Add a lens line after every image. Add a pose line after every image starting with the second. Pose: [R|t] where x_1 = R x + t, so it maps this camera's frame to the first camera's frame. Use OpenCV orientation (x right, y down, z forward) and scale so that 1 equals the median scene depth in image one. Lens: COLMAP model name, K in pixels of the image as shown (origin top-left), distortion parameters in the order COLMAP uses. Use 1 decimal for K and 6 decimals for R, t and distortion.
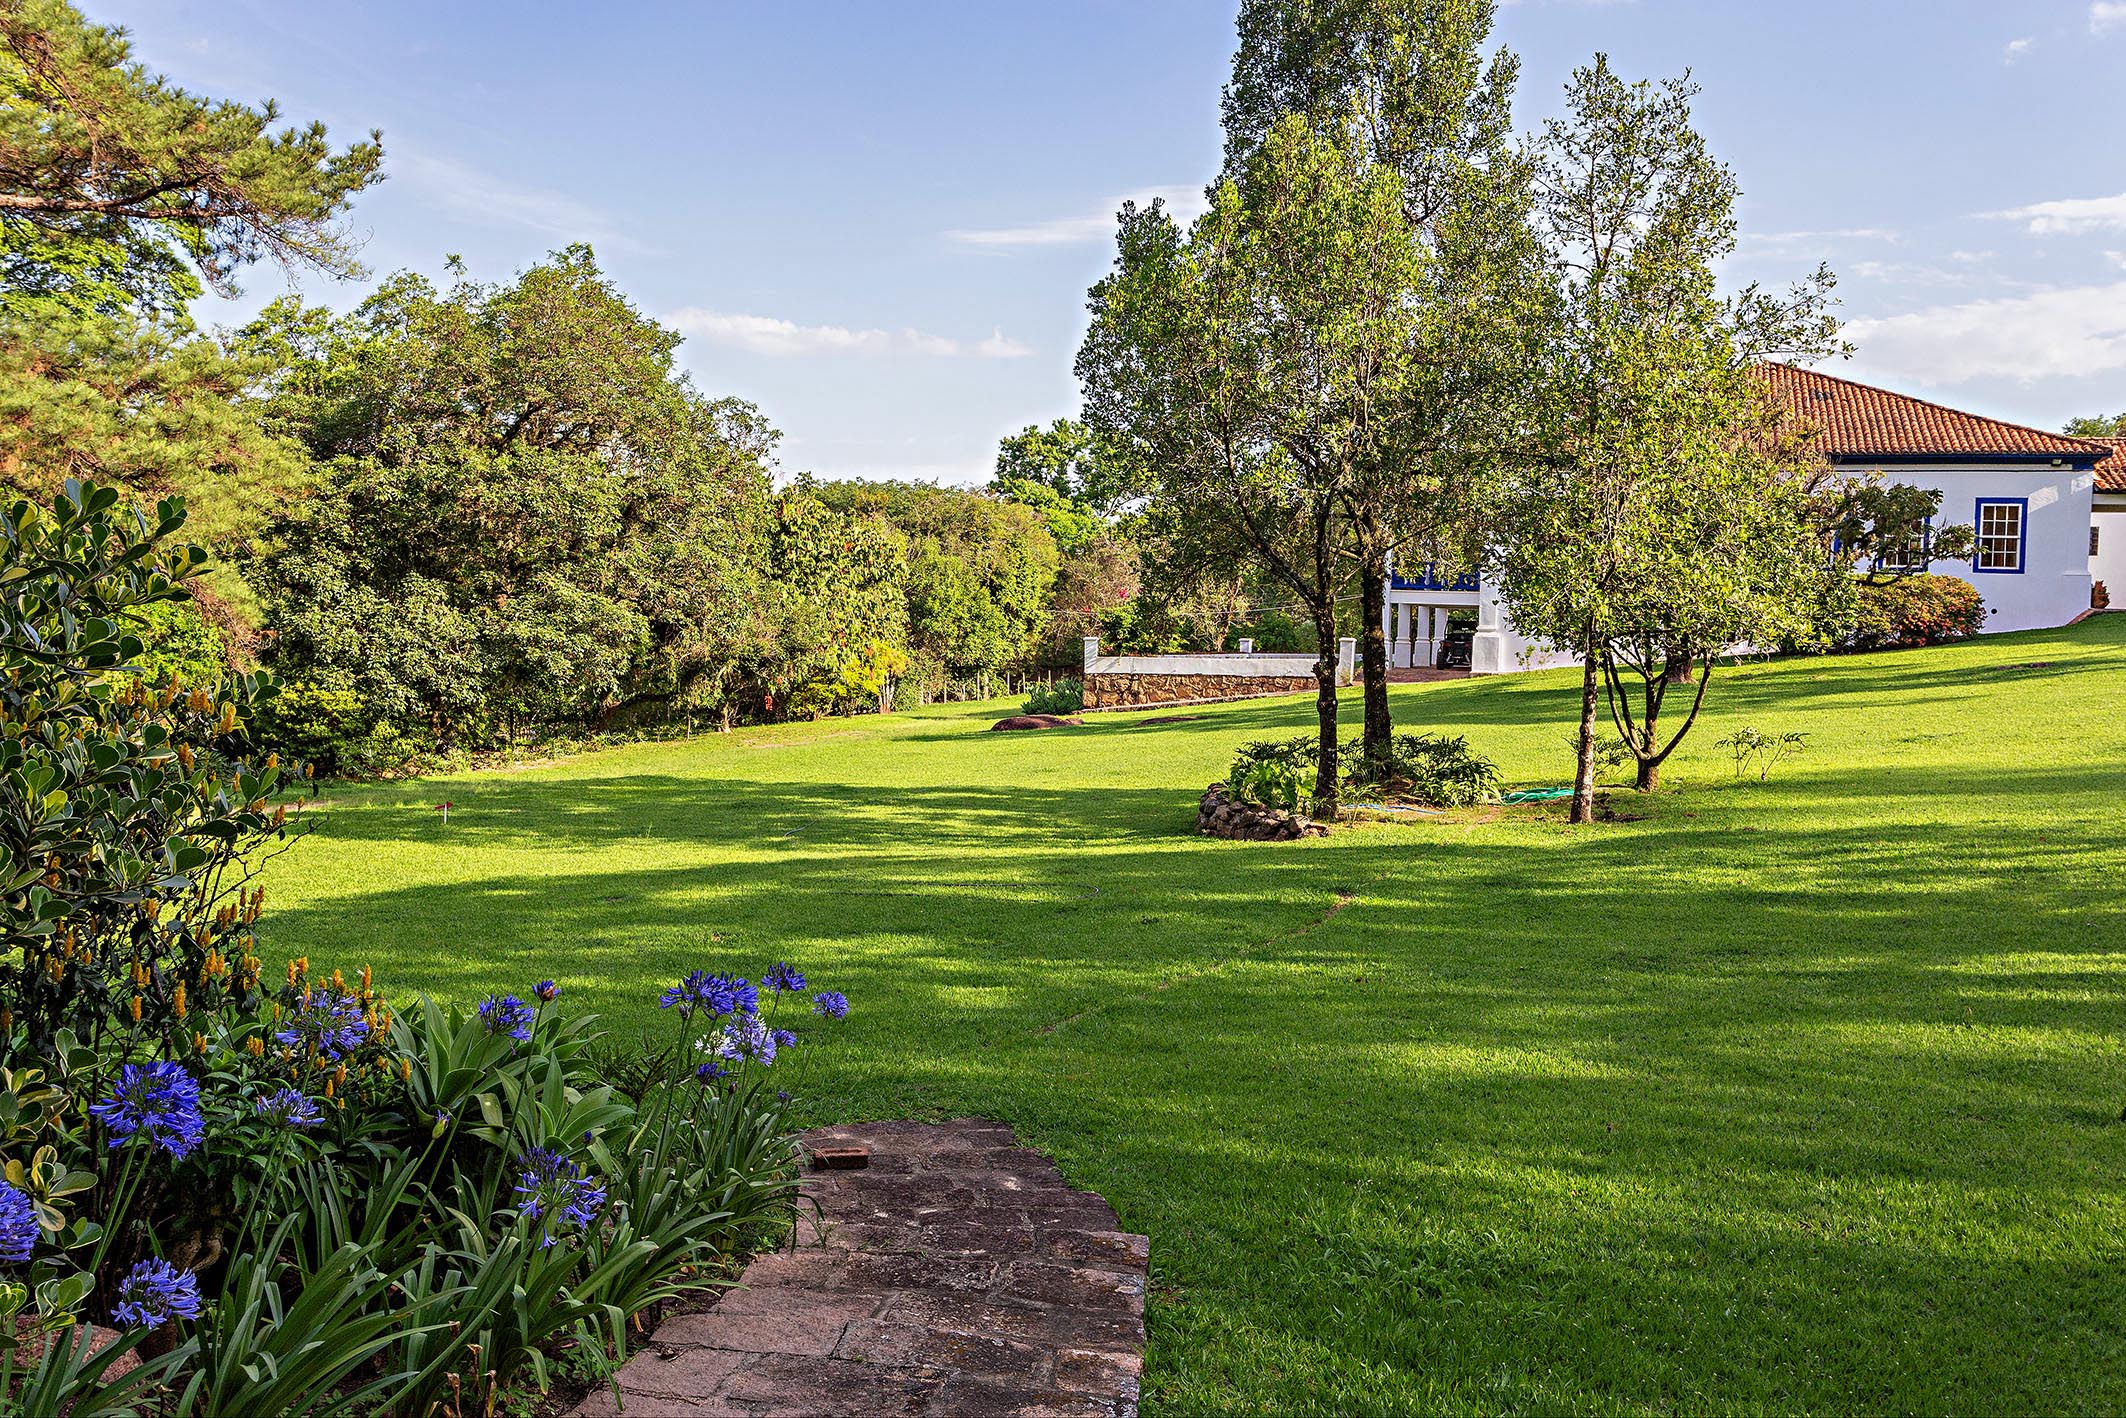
lens RADIAL K [[1796.9, 0, 1029.7], [0, 1796.9, 718.1], [0, 0, 1]] dist [-0.006654, 0.004504]
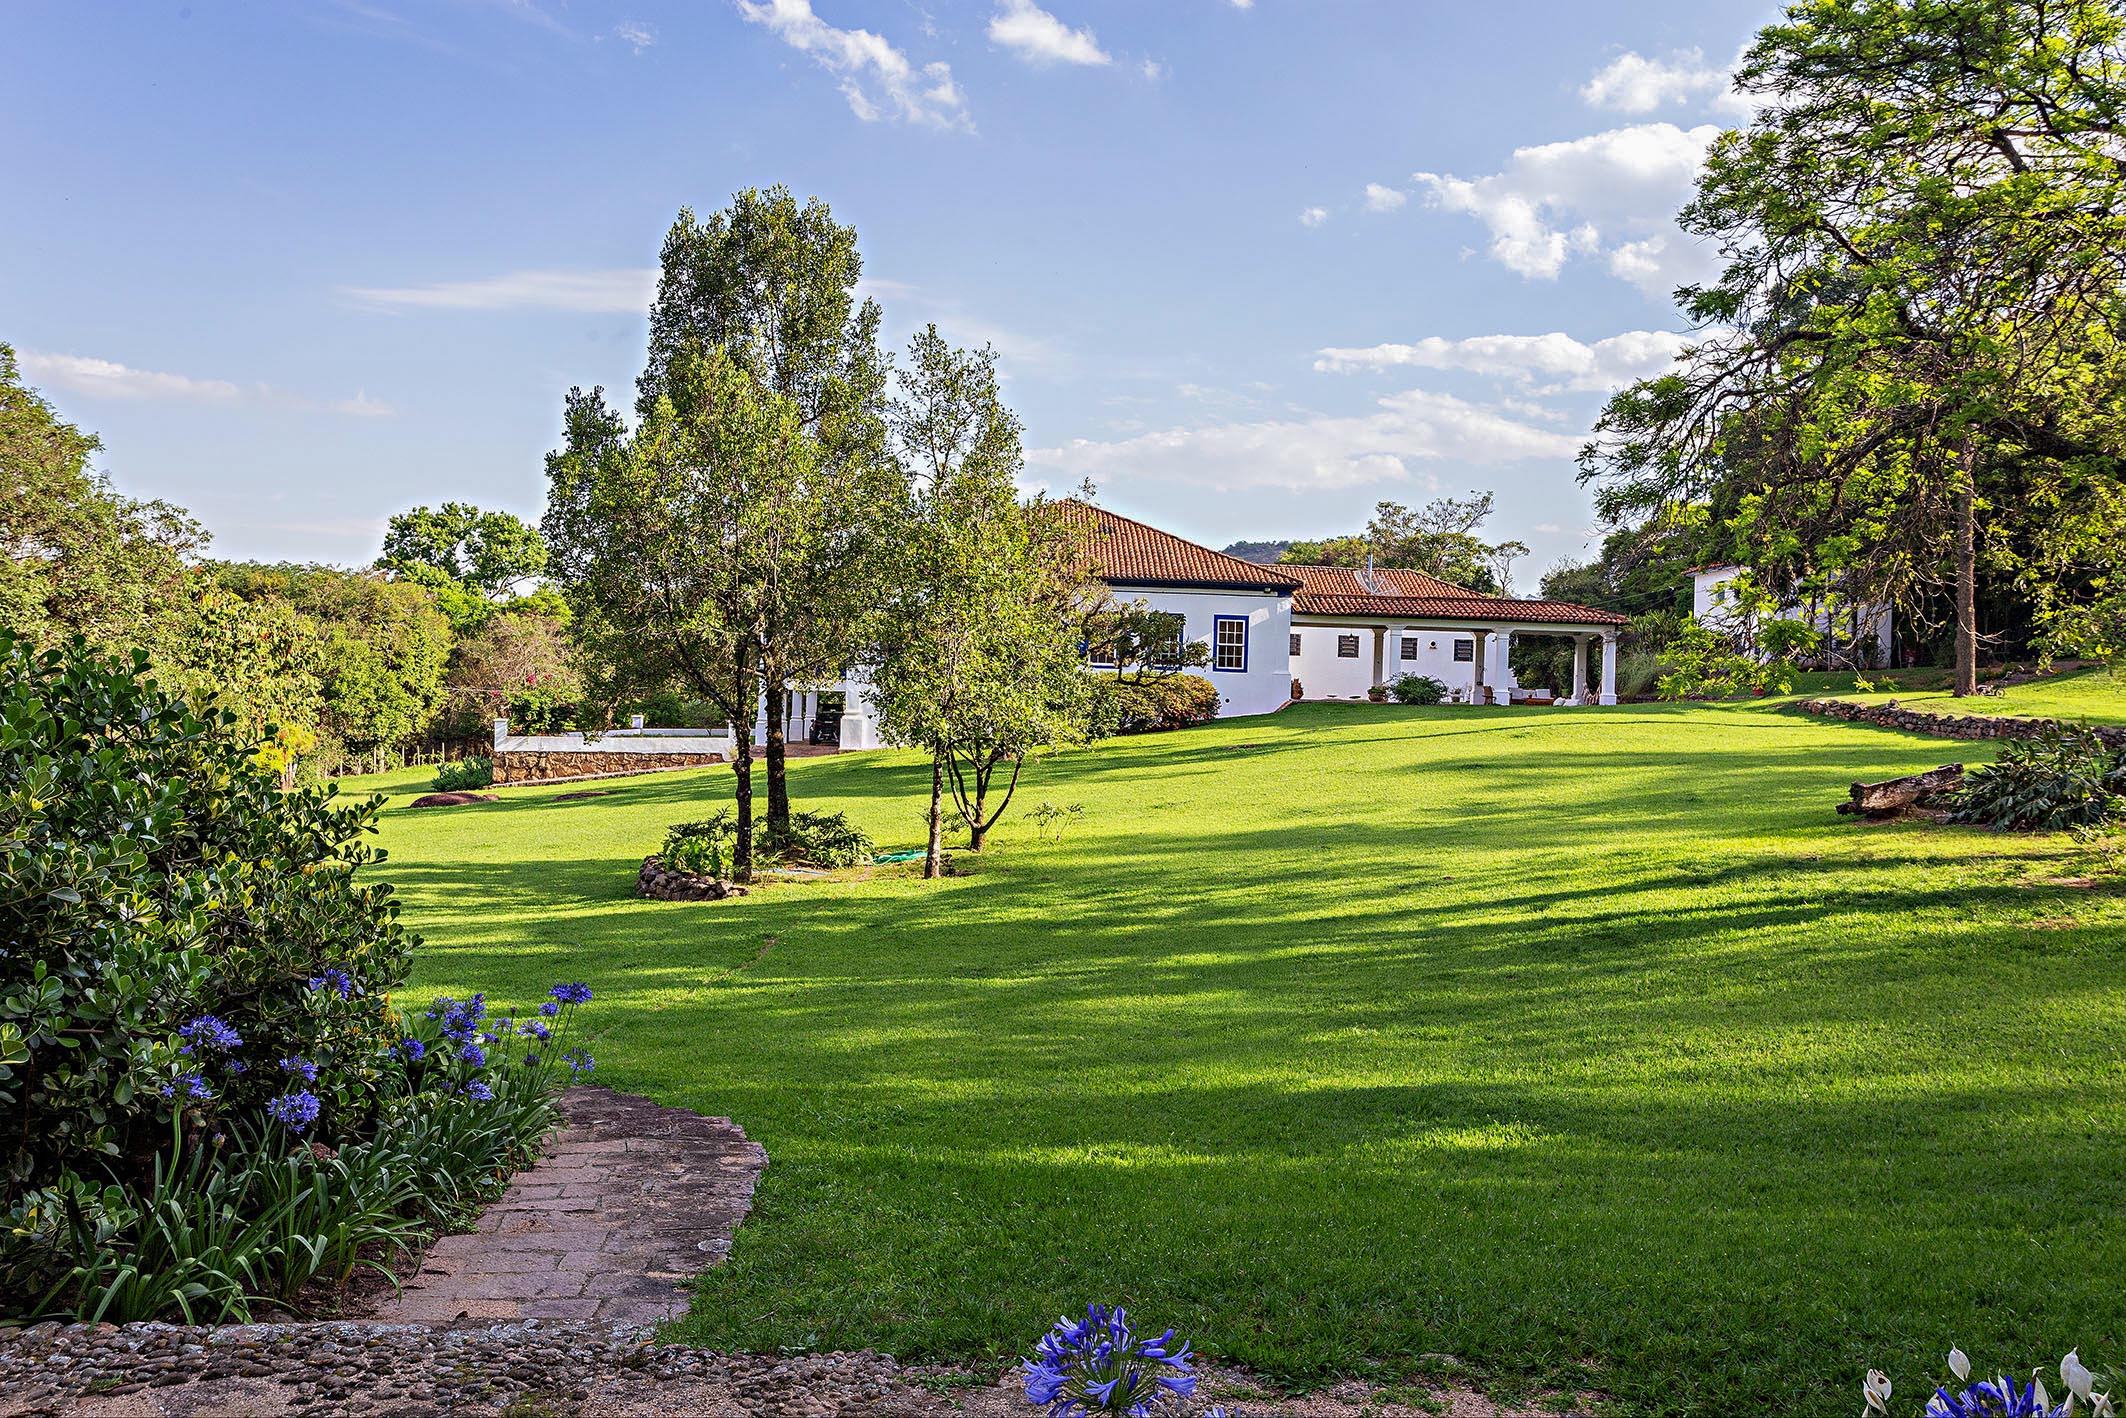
lens RADIAL K [[1669.3, 0, 1068.2], [0, 1669.3, 714.4], [0, 0, 1]] dist [-0.009216, 0.015088]
pose [[0.927582, -0.000988, 0.373617, -0.039363], [0.014802, 0.999309, -0.034106, -0.011747], [-0.373325, 0.037166, 0.926956, -0.121601]]
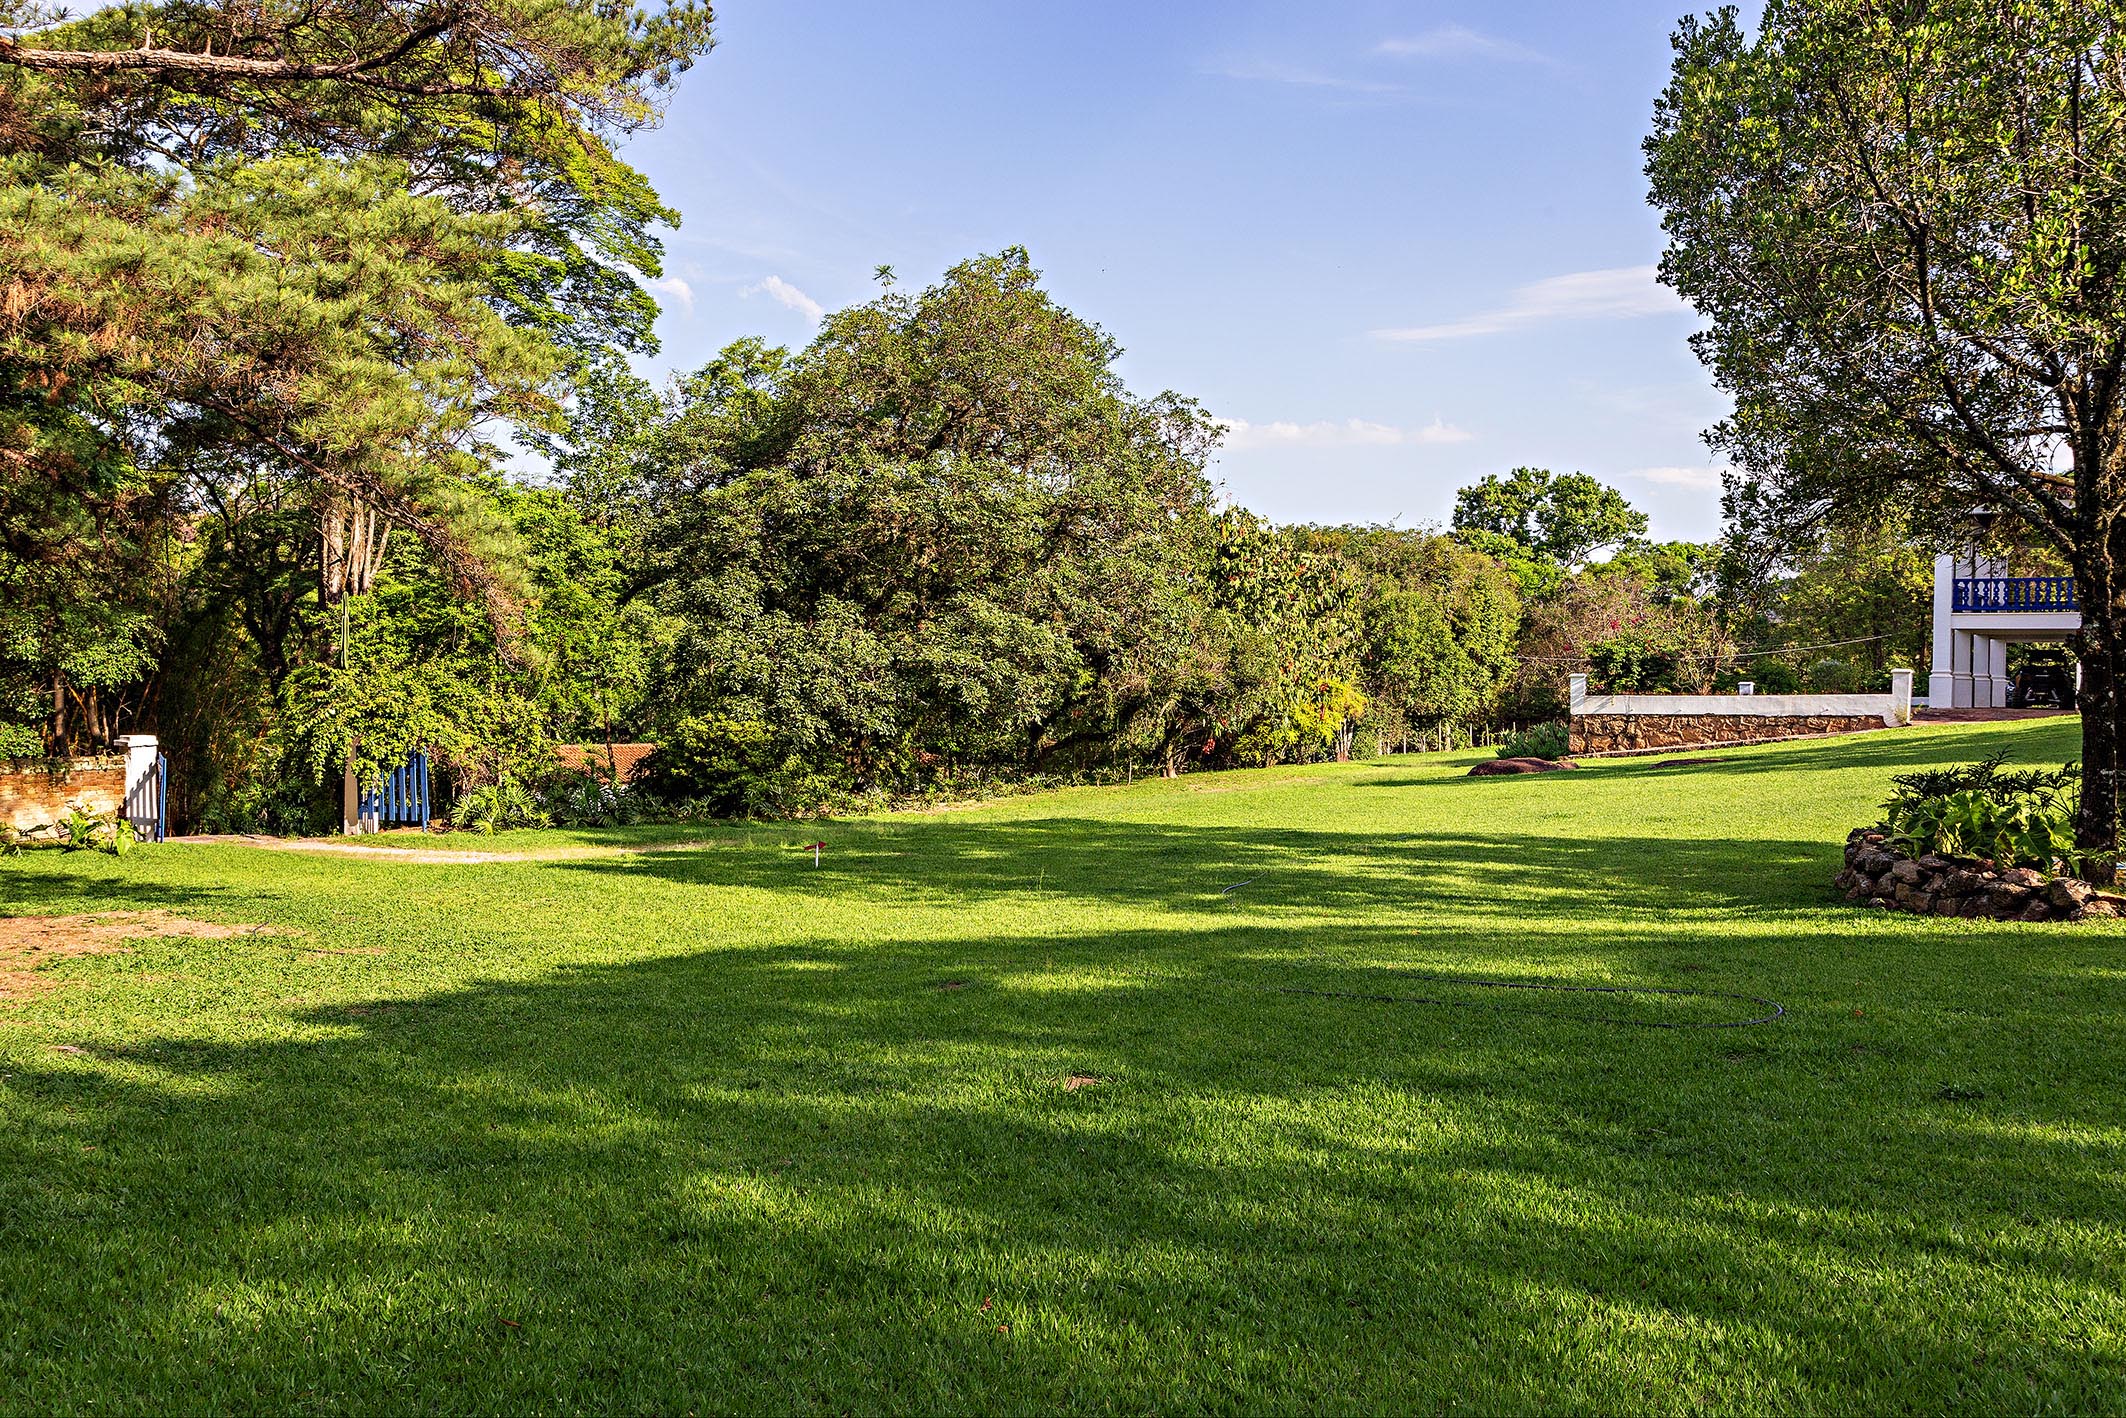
lens RADIAL K [[1669.3, 0, 1016.5], [0, 1669.3, 689.2], [0, 0, 1]] dist [-0.009216, 0.015088]
pose [[0.964092, -0.007872, -0.265452, -0.022949], [-0.006486, 0.998565, -0.053168, 0.012752], [0.265489, 0.052980, 0.962657, 0.206012]]
